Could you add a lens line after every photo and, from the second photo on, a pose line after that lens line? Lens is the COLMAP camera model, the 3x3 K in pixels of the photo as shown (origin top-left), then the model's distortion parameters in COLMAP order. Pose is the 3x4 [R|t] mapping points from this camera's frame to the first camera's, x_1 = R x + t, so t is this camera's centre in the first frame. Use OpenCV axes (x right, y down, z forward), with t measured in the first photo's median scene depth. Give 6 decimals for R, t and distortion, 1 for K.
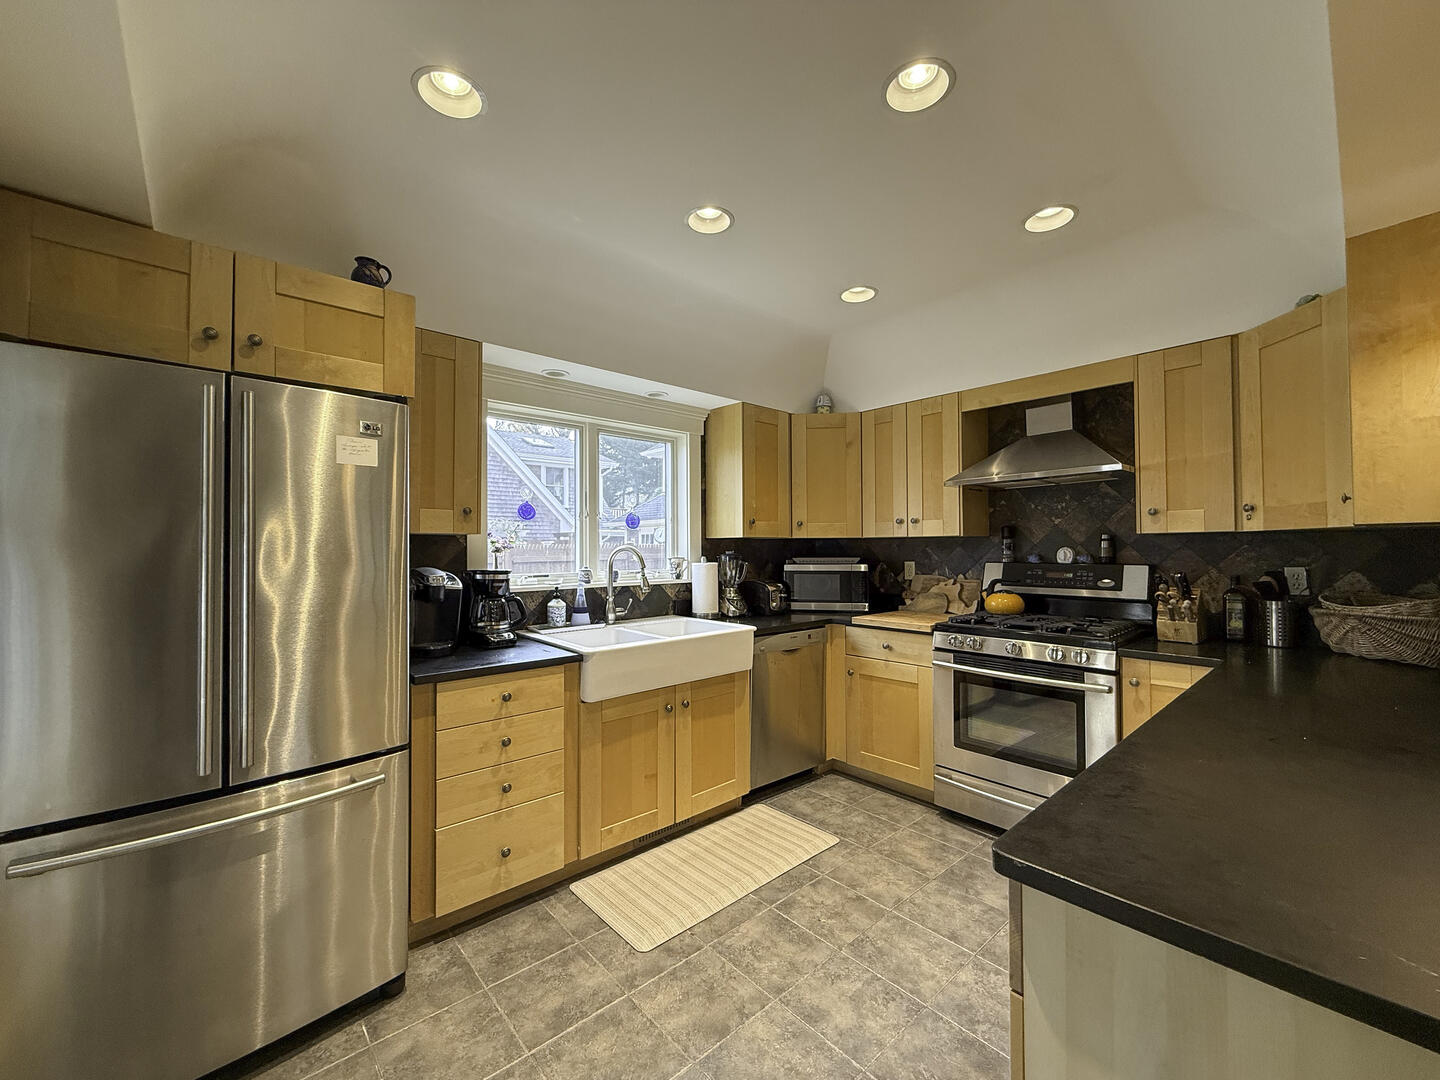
lens RADIAL K [[579.6, 0, 718.1], [0, 579.6, 542.5], [0, 0, 1]] dist [0.003646, 0.000194]
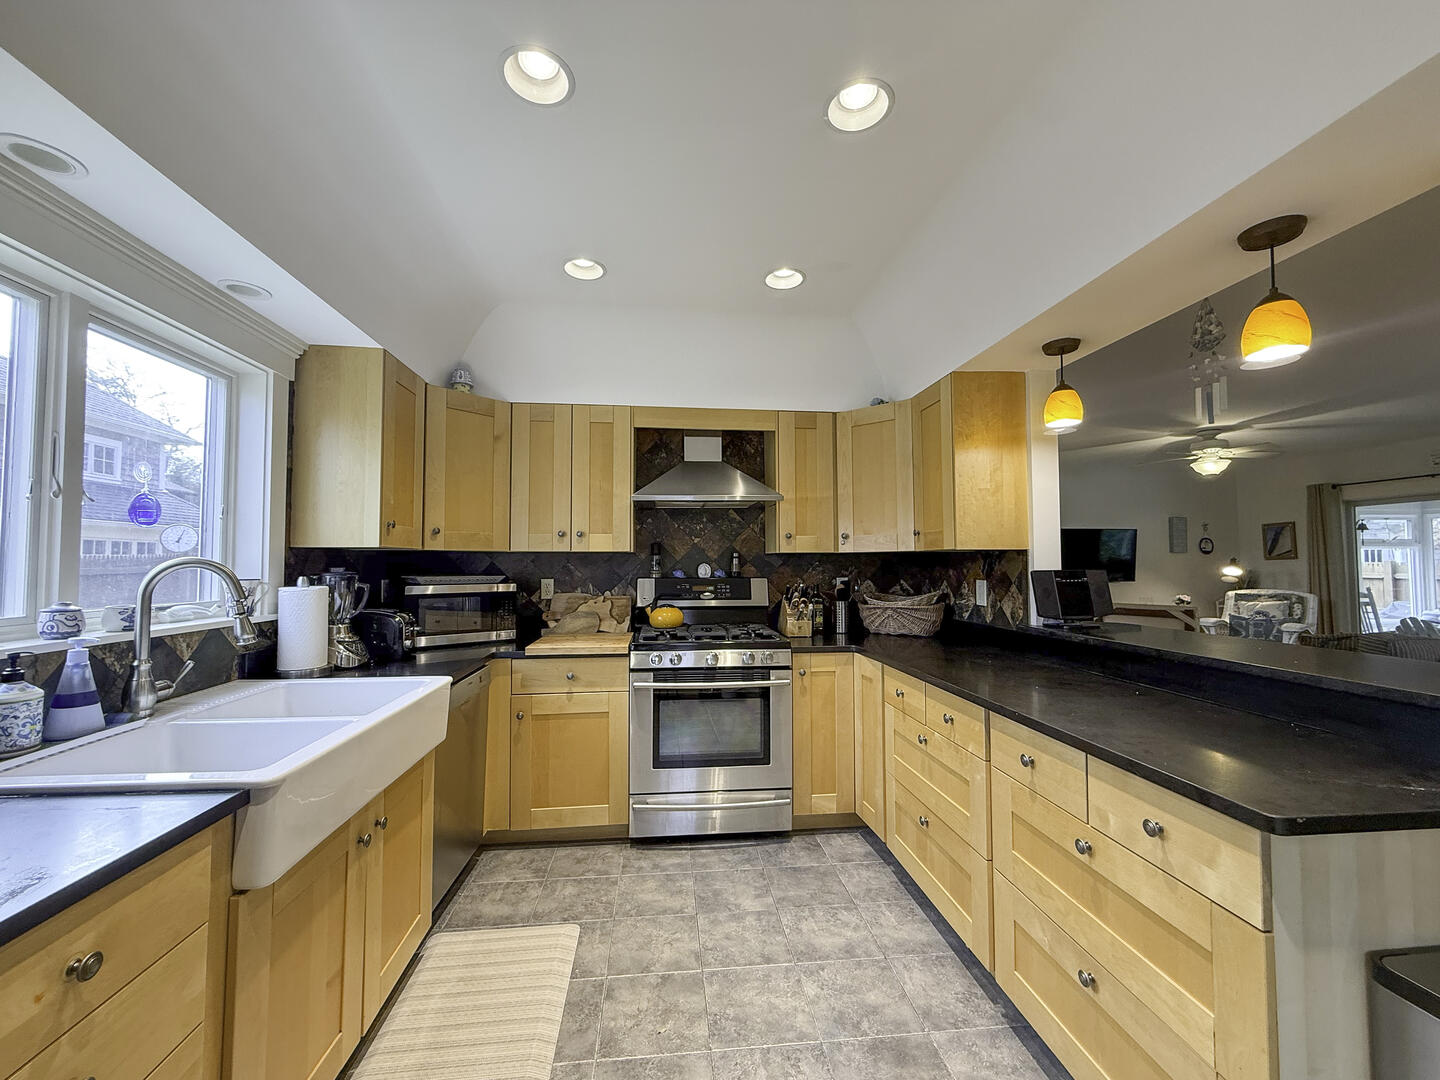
lens RADIAL K [[579.6, 0, 717.7], [0, 579.6, 542.1], [0, 0, 1]] dist [0.003646, 0.000194]
pose [[0.585890, 0.033291, 0.809706, -0.315219], [-0.010550, 0.999385, -0.033456, 0.004083], [-0.810322, 0.011059, 0.585881, 0.328056]]
